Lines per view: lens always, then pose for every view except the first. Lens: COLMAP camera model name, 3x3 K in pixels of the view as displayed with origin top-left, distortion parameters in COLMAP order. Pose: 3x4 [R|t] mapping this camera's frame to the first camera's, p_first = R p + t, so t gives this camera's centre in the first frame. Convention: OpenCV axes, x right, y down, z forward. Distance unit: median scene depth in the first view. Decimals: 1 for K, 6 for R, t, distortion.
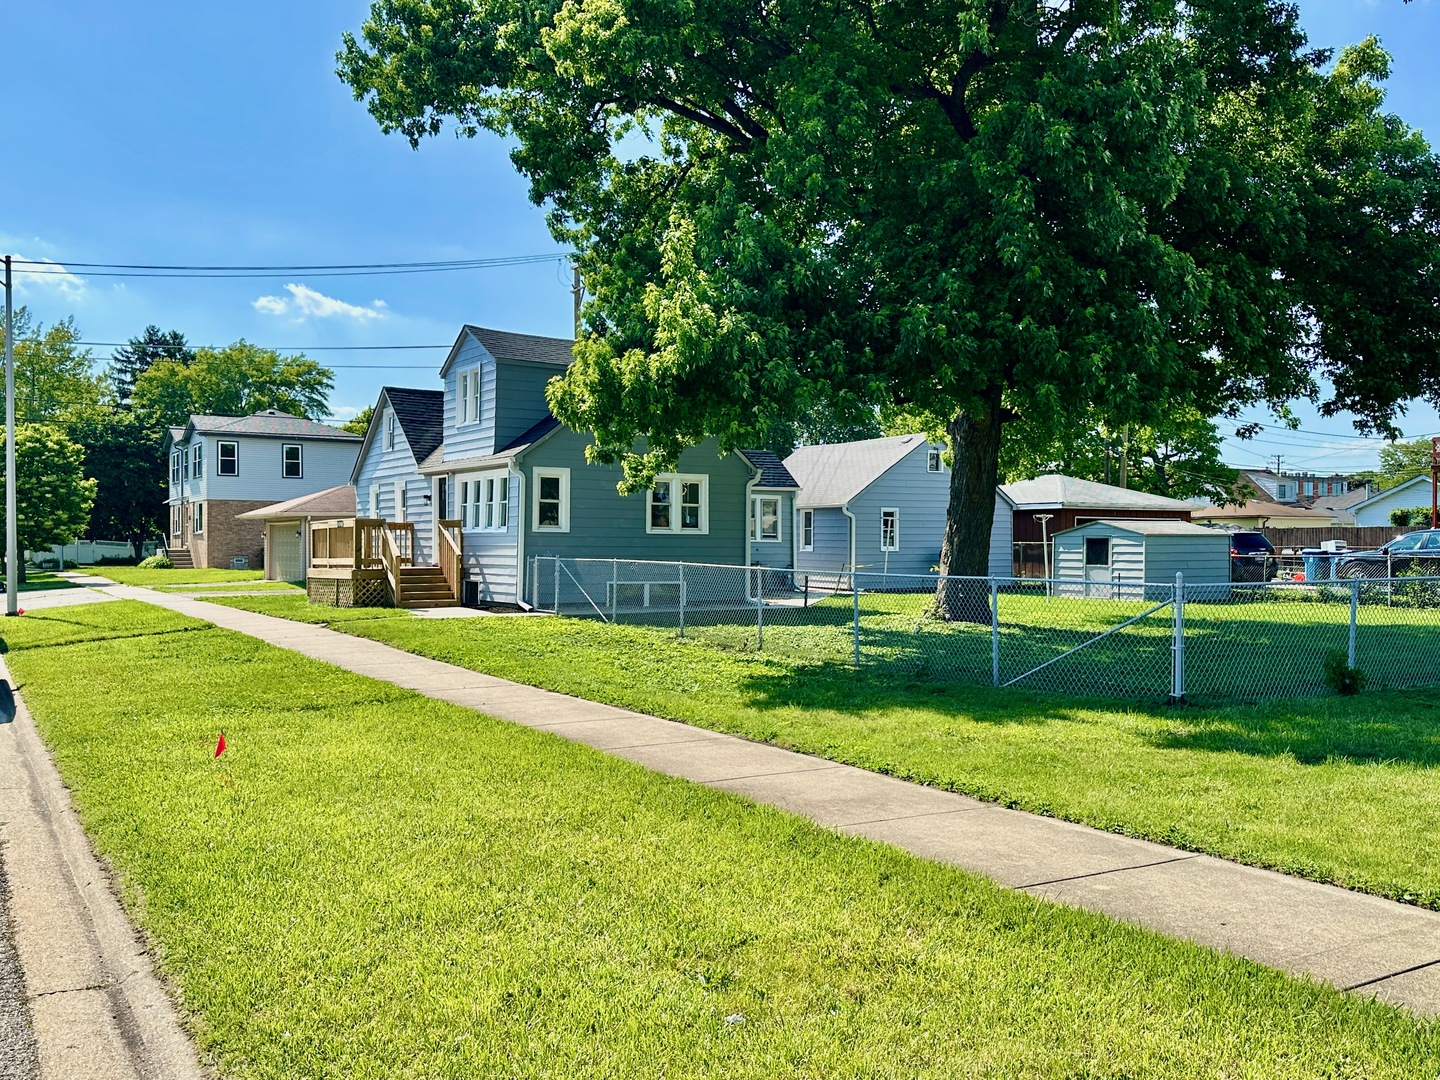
lens RADIAL K [[1285.0, 0, 714.1], [0, 1285.0, 543.1], [0, 0, 1]] dist [0.039754, 0.002902]
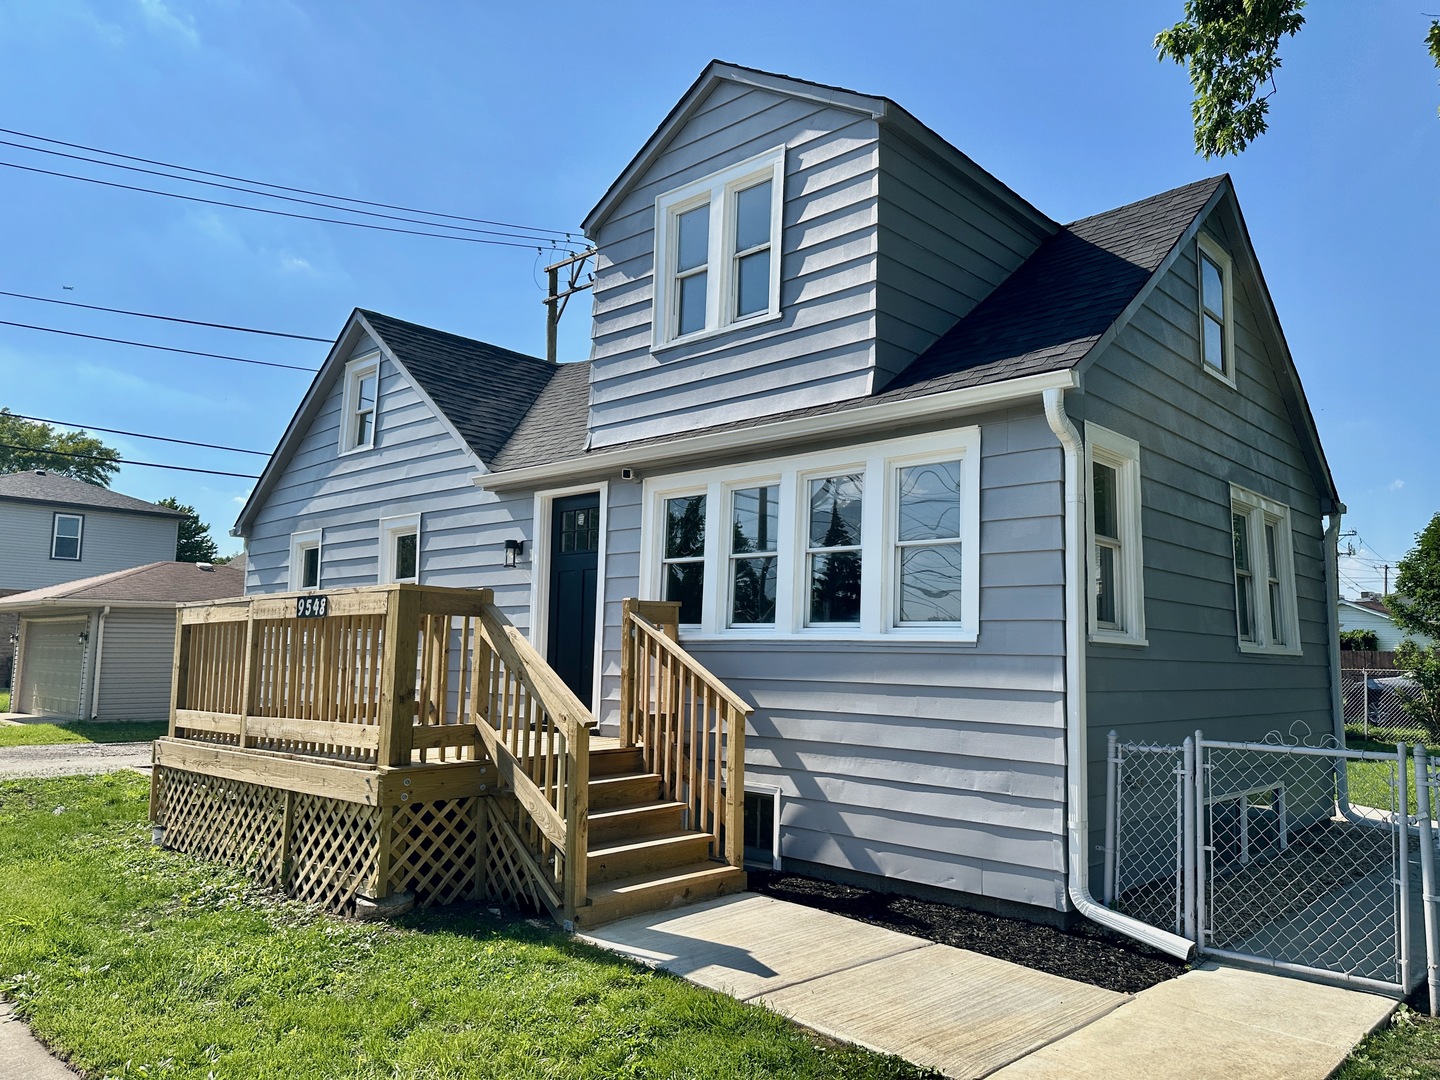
lens RADIAL K [[1042.4, 0, 725.1], [0, 1042.4, 541.4], [0, 0, 1]] dist [0.031613, -0.004844]
pose [[0.967136, 0.039842, 0.251119, -0.241300], [-0.013220, 0.994190, -0.106822, -0.004630], [-0.253916, 0.099991, 0.962044, 0.686664]]
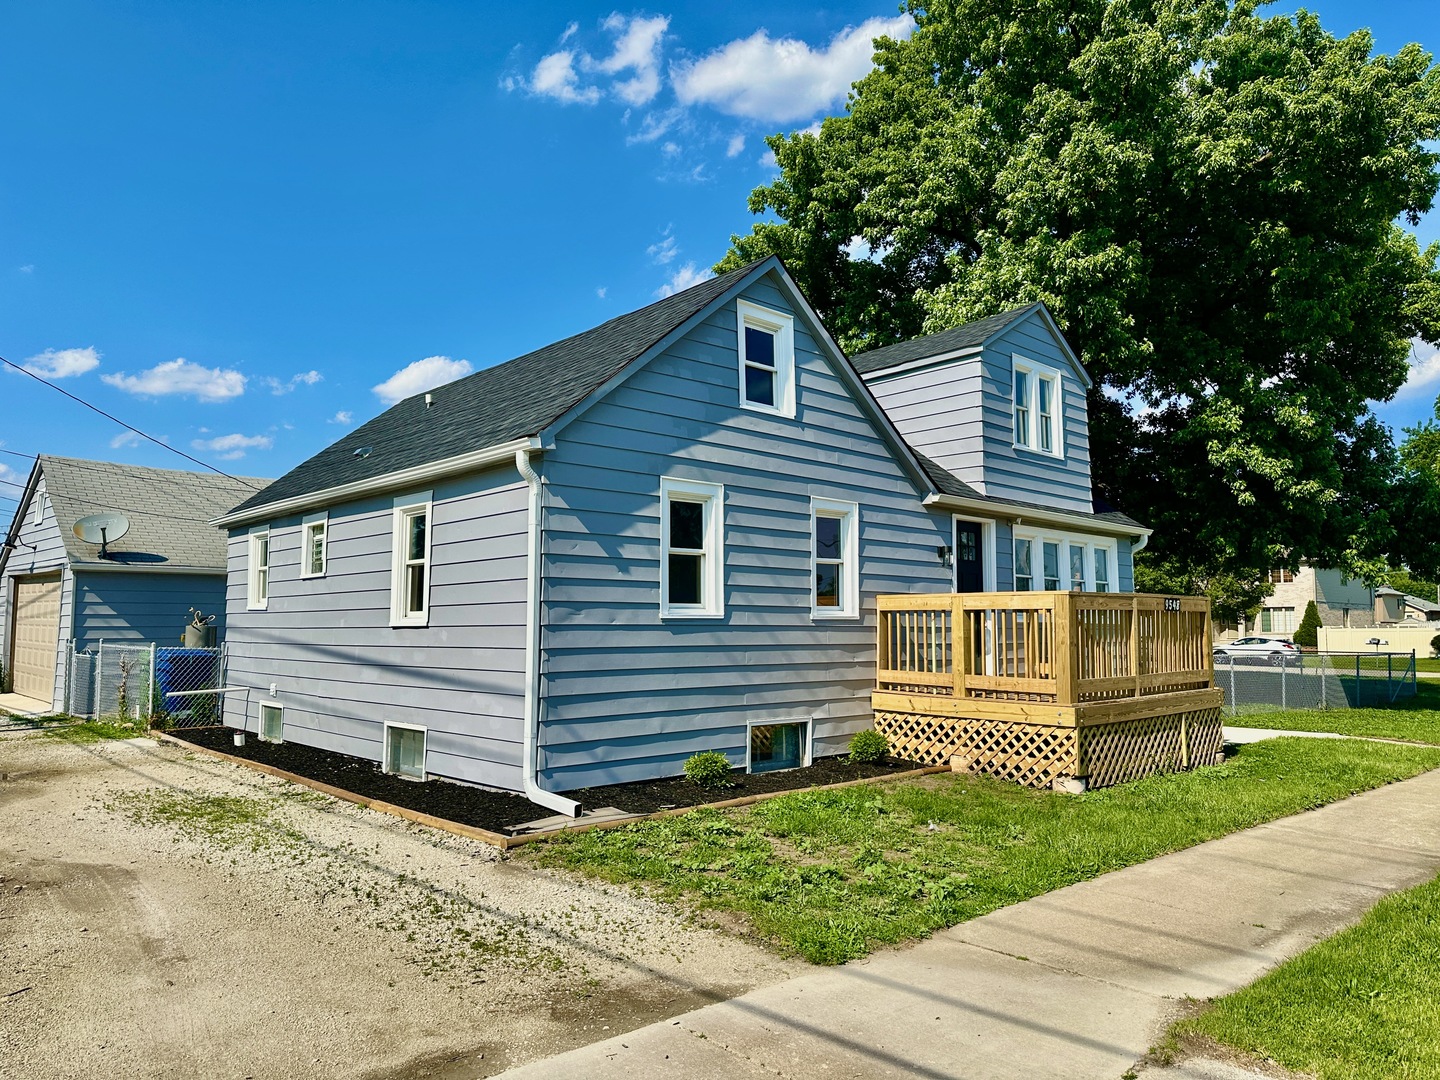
lens RADIAL K [[1042.4, 0, 715.3], [0, 1042.4, 527.9], [0, 0, 1]] dist [0.031613, -0.004844]
pose [[-0.159675, 0.100930, 0.981996, -0.625410], [-0.008223, 0.994589, -0.103562, -0.000747], [-0.987135, -0.024611, -0.157981, 1.165070]]
